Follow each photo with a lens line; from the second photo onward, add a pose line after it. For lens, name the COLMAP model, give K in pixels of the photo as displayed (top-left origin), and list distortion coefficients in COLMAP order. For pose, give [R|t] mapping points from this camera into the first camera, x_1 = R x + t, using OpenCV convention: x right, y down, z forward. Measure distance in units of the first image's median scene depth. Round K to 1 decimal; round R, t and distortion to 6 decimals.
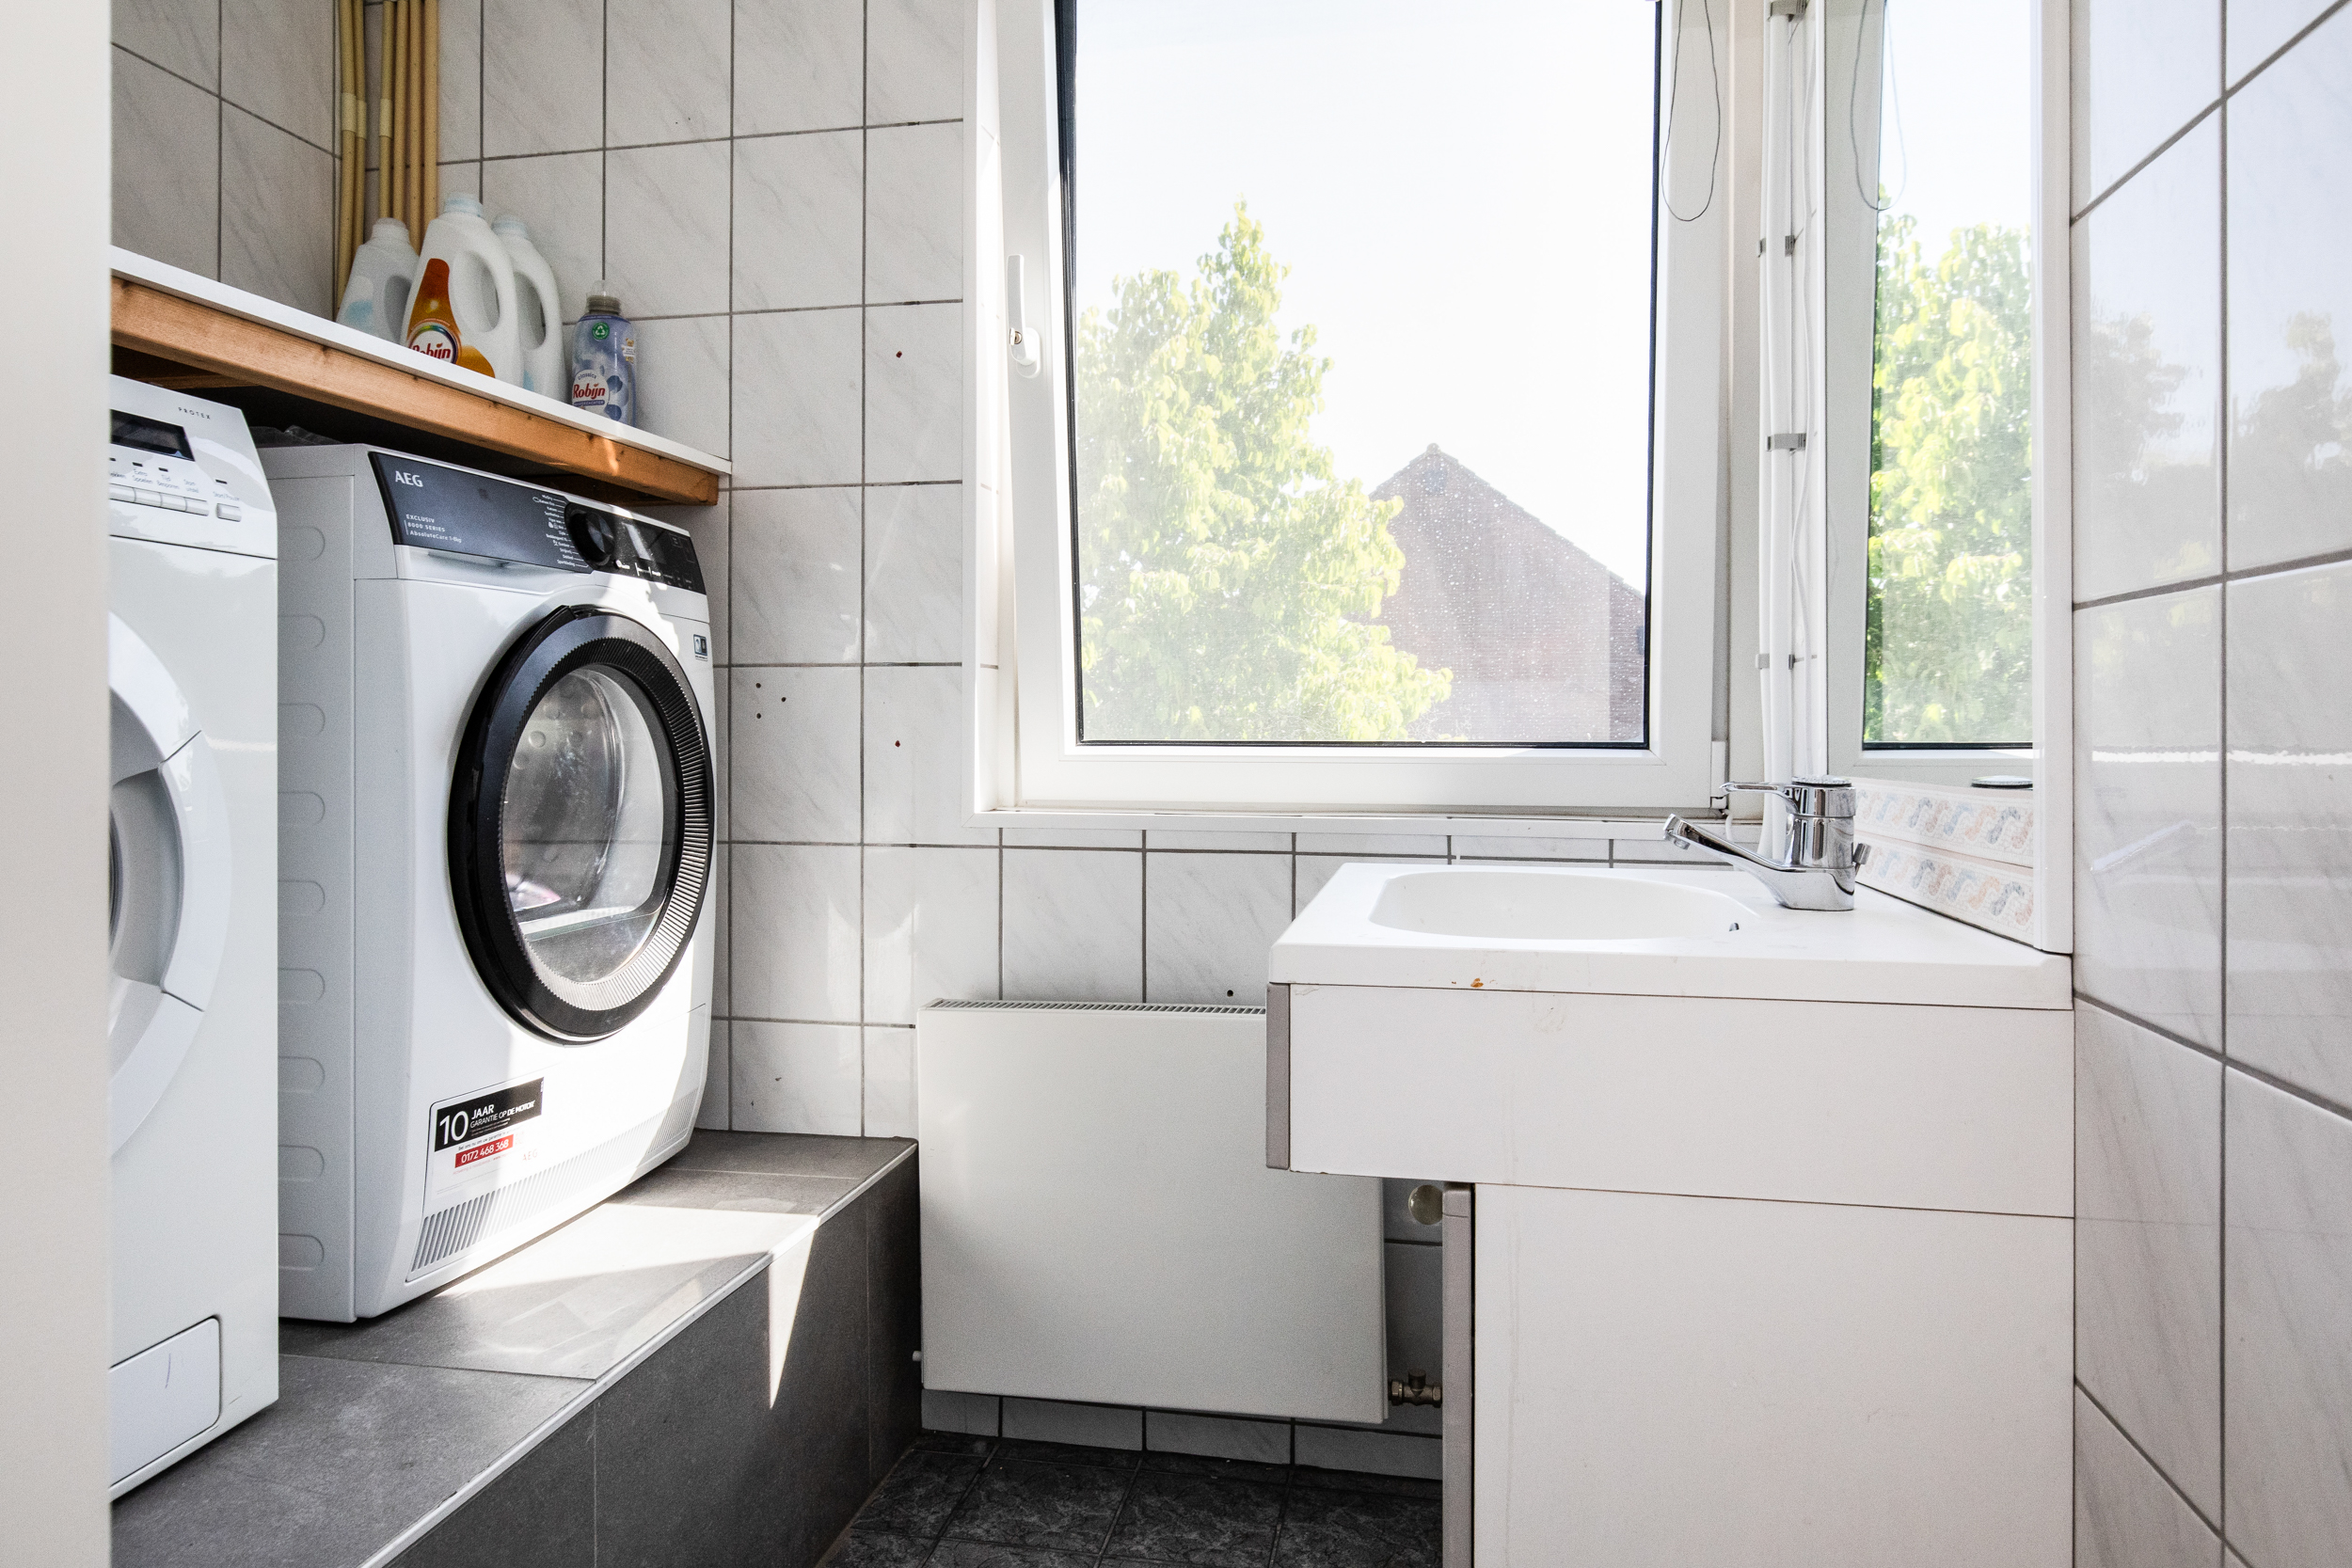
lens RADIAL K [[1477.4, 0, 1176.0], [0, 1477.4, 784.0], [0, 0, 1]] dist [-0.001052, -0.000108]
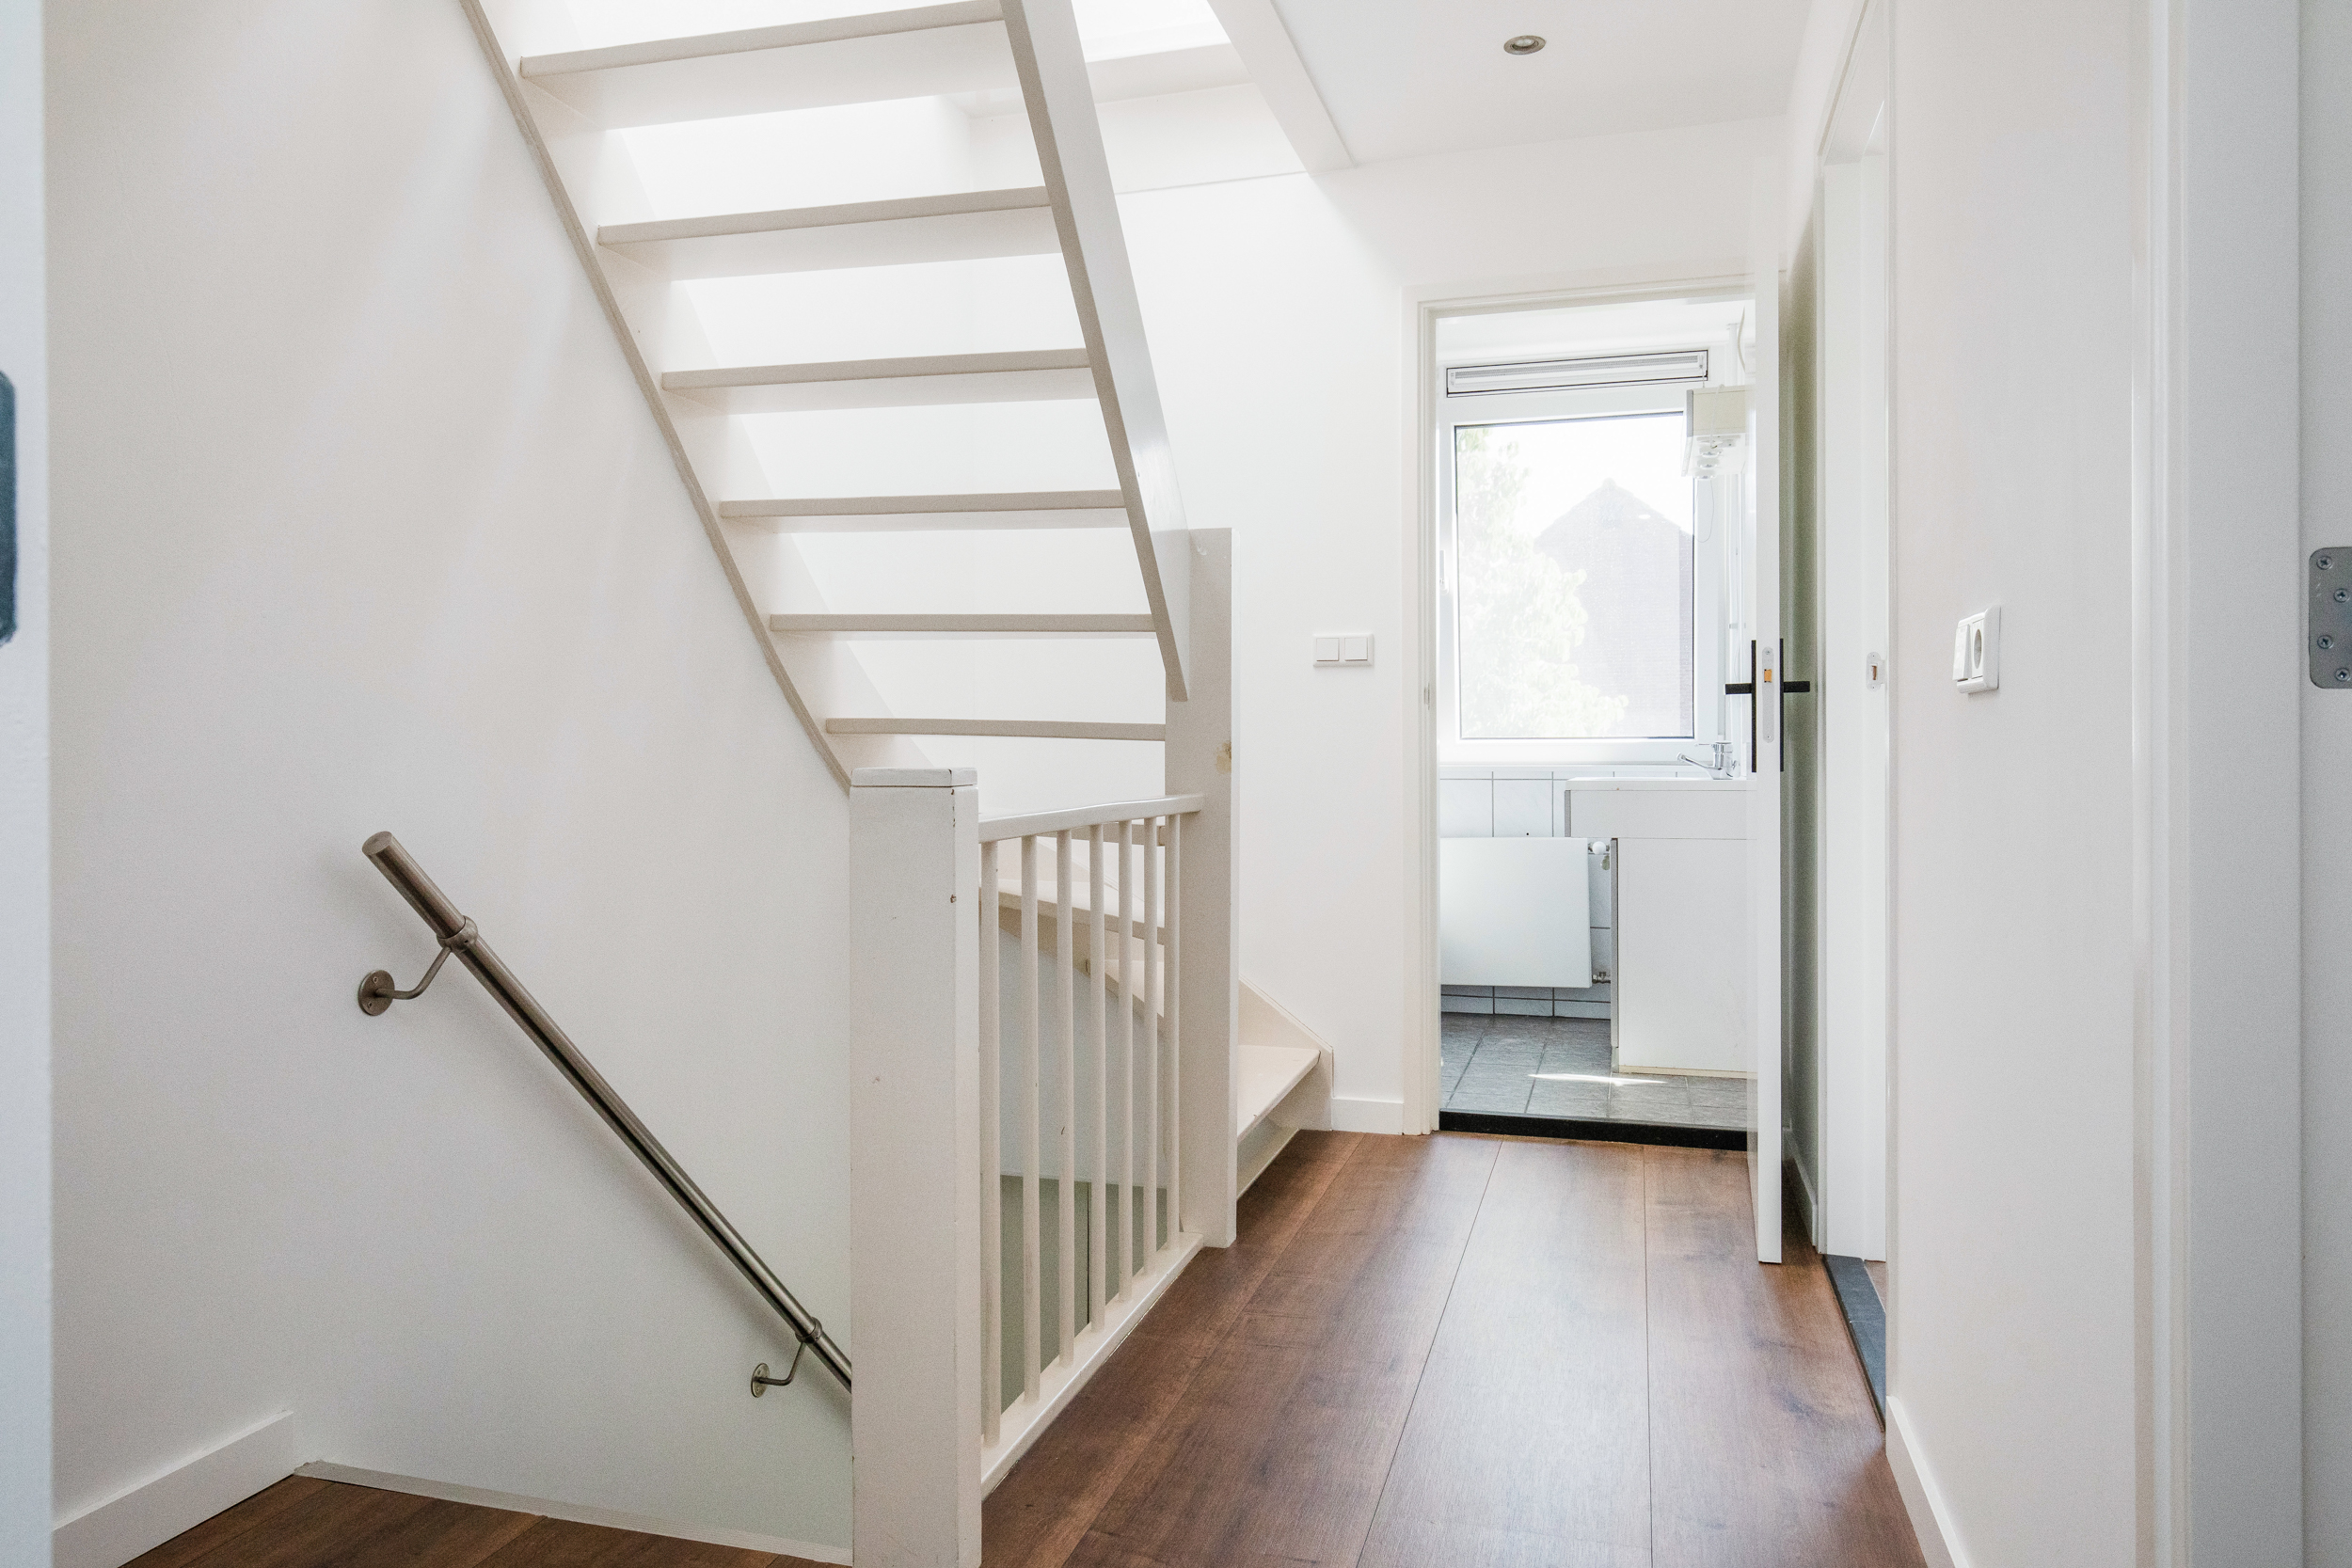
lens RADIAL K [[1527.1, 0, 1180.4], [0, 1527.1, 751.5], [0, 0, 1]] dist [0.004071, 0.000834]
pose [[0.994753, 0.001128, -0.102295, -0.072647], [-0.005036, 0.999267, -0.037953, 0.025167], [0.102178, 0.038269, 0.994030, -0.423055]]
